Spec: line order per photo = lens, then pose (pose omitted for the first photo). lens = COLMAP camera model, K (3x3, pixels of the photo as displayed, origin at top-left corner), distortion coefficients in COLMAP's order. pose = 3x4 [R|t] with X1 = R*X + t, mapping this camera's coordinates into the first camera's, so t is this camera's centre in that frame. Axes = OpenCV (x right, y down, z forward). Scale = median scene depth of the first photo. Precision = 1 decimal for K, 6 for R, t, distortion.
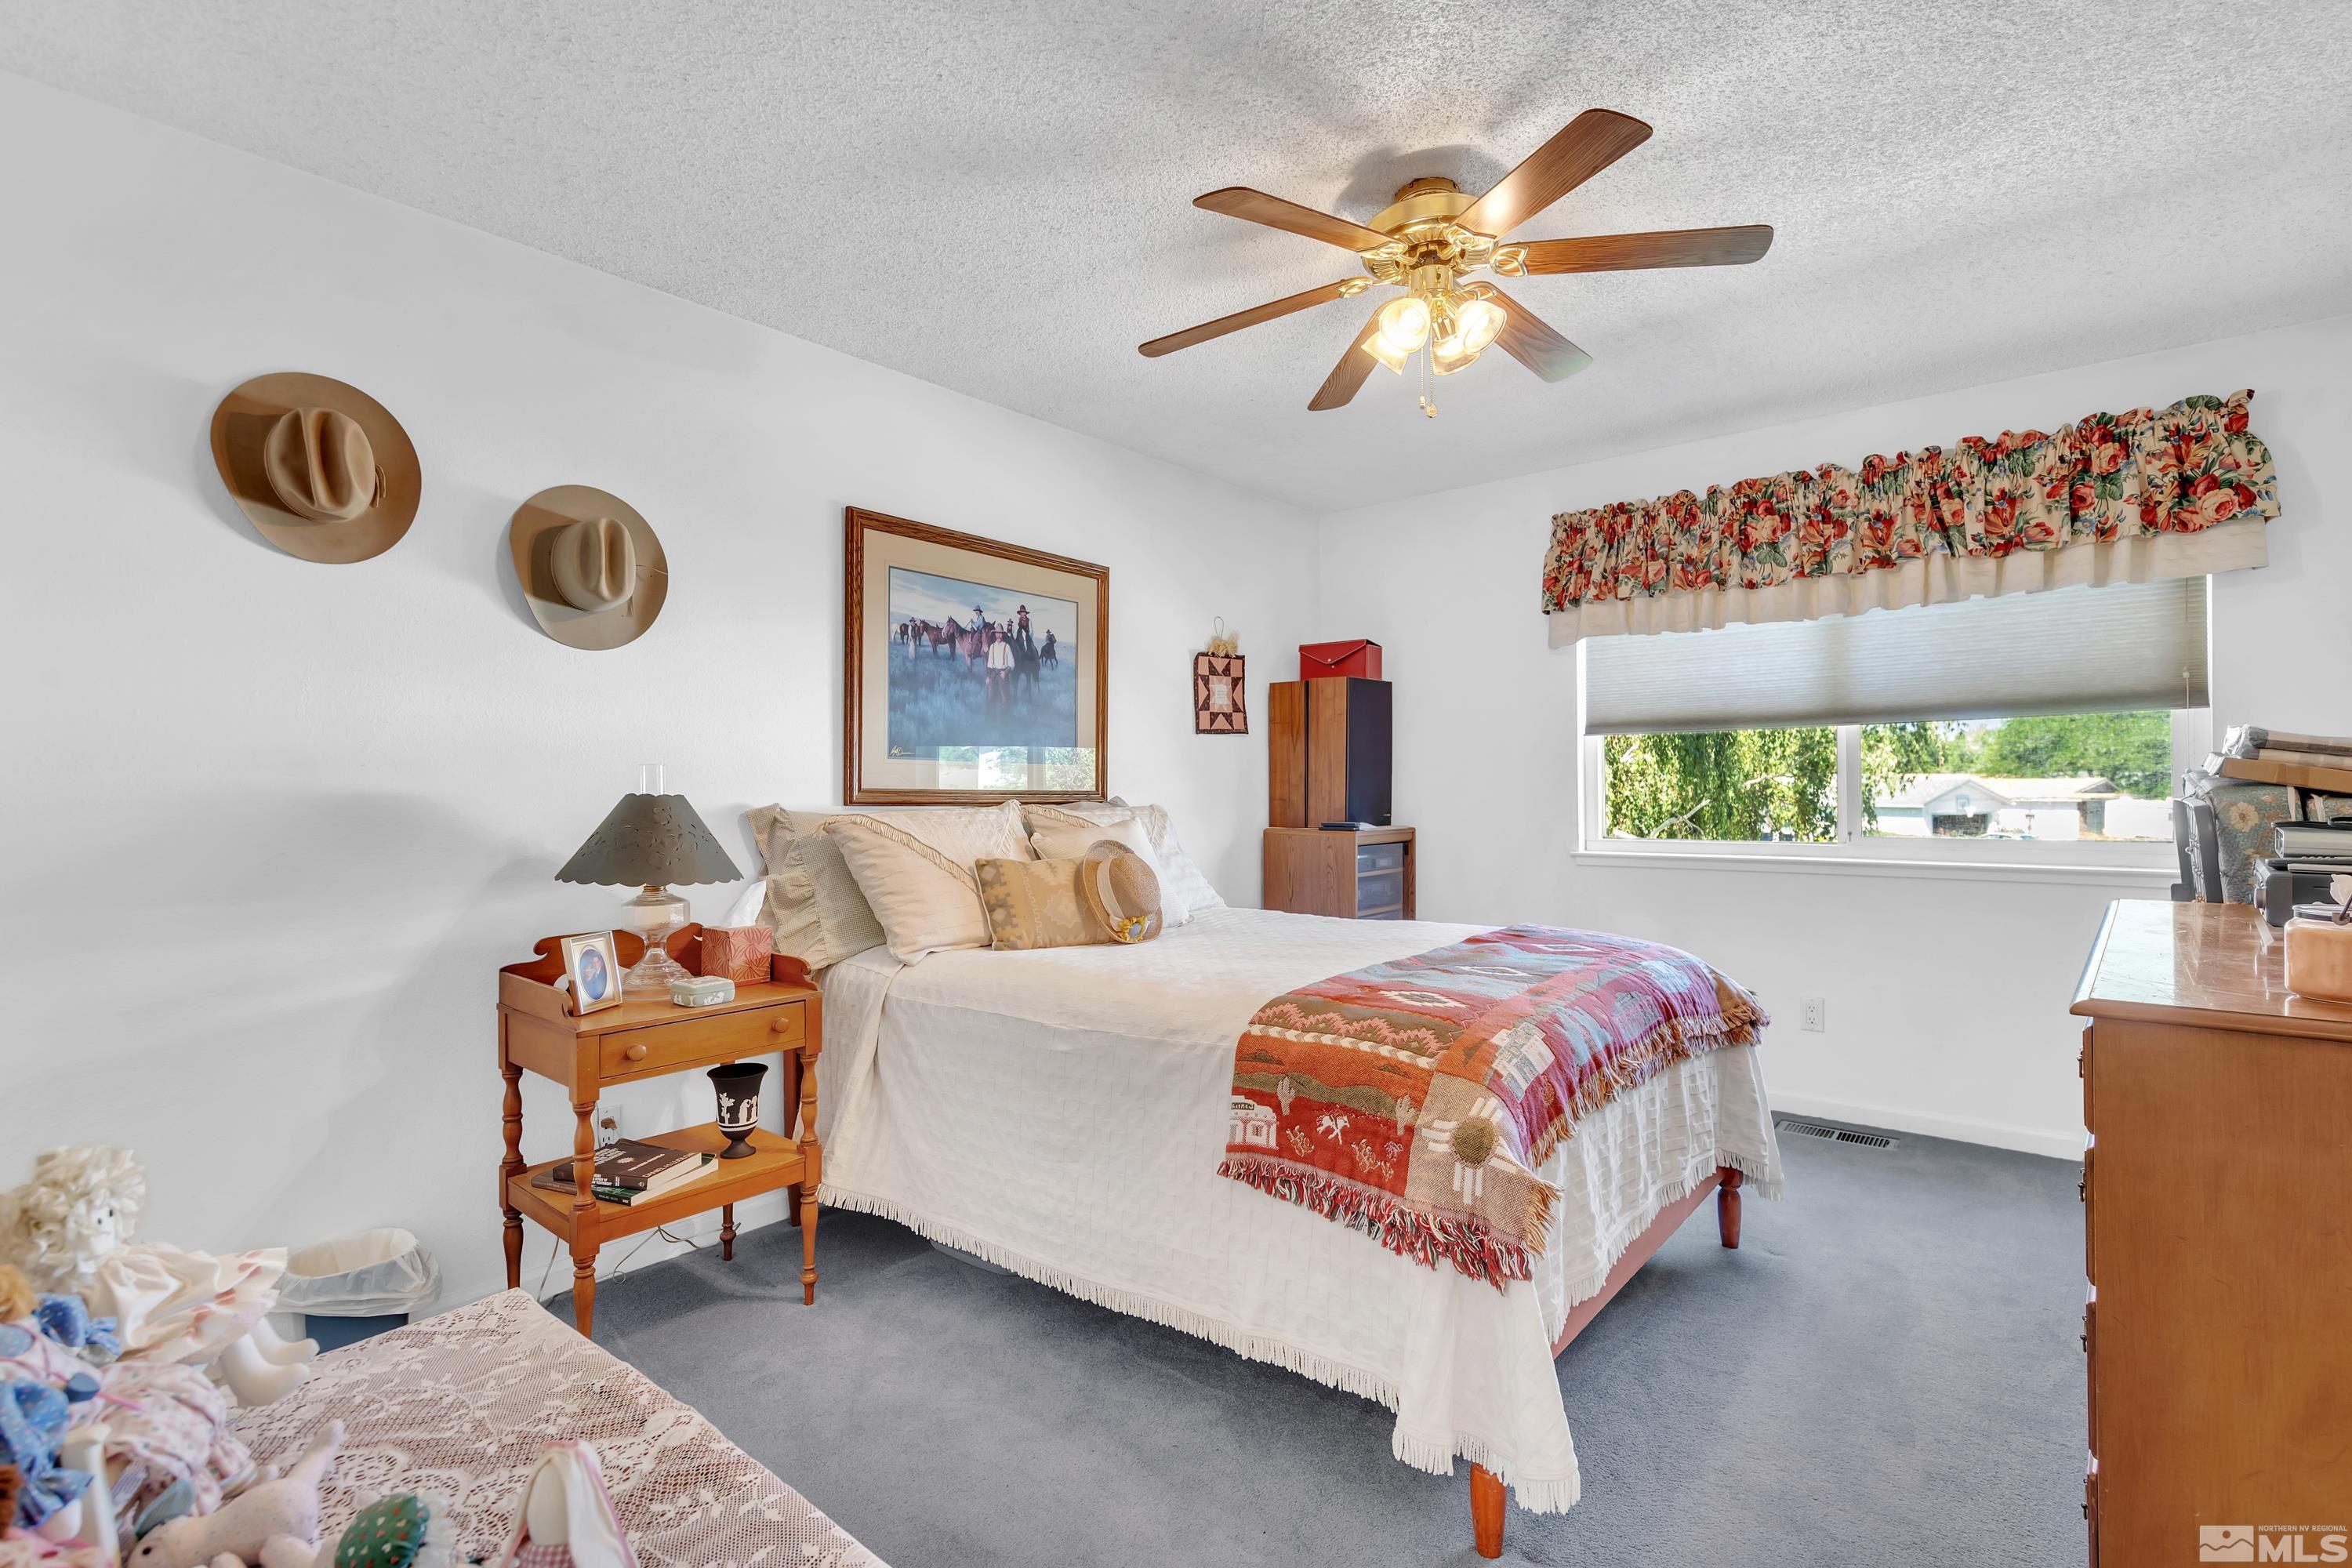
lens RADIAL K [[1142.3, 0, 1180.0], [0, 1142.3, 793.3], [0, 0, 1]] dist [0.001580, 0.000239]
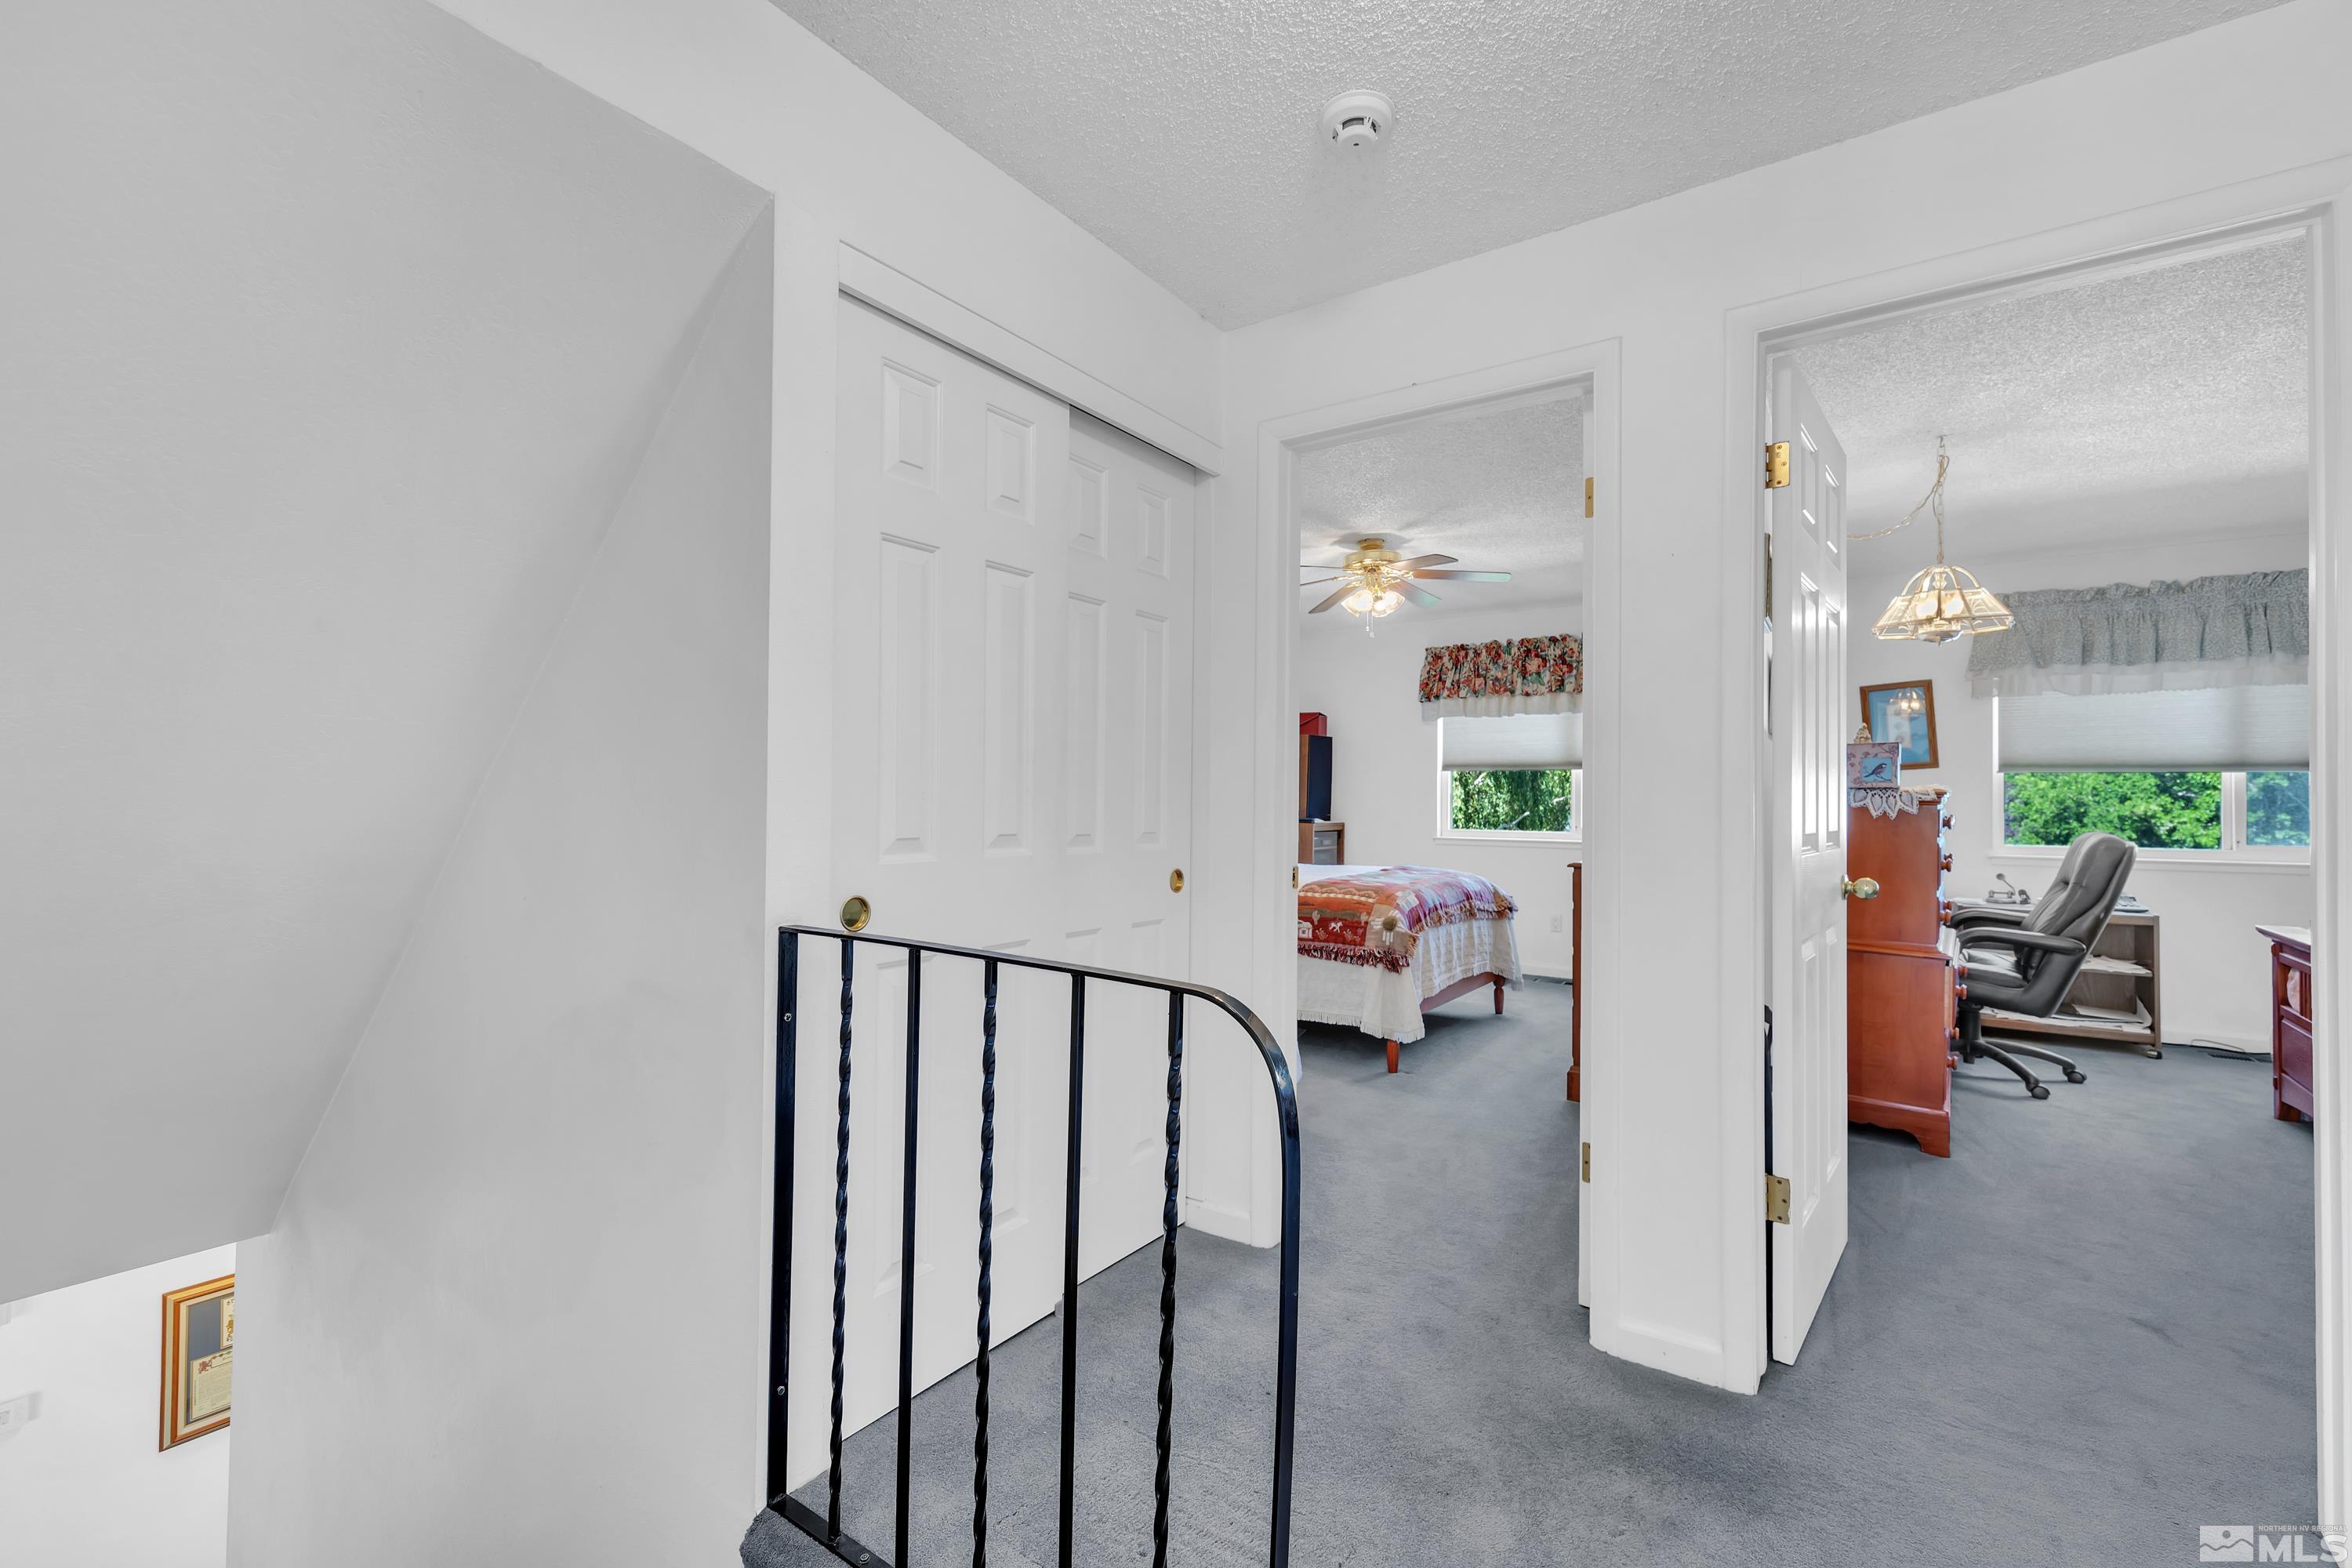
lens RADIAL K [[1095.7, 0, 1182.8], [0, 1095.7, 790.1], [0, 0, 1]] dist [0.007921, -0.000582]
pose [[0.995499, 0.018859, 0.092874, -0.237159], [-0.017592, 0.999741, -0.014437, 0.011912], [-0.093123, 0.012738, 0.995573, -0.767013]]
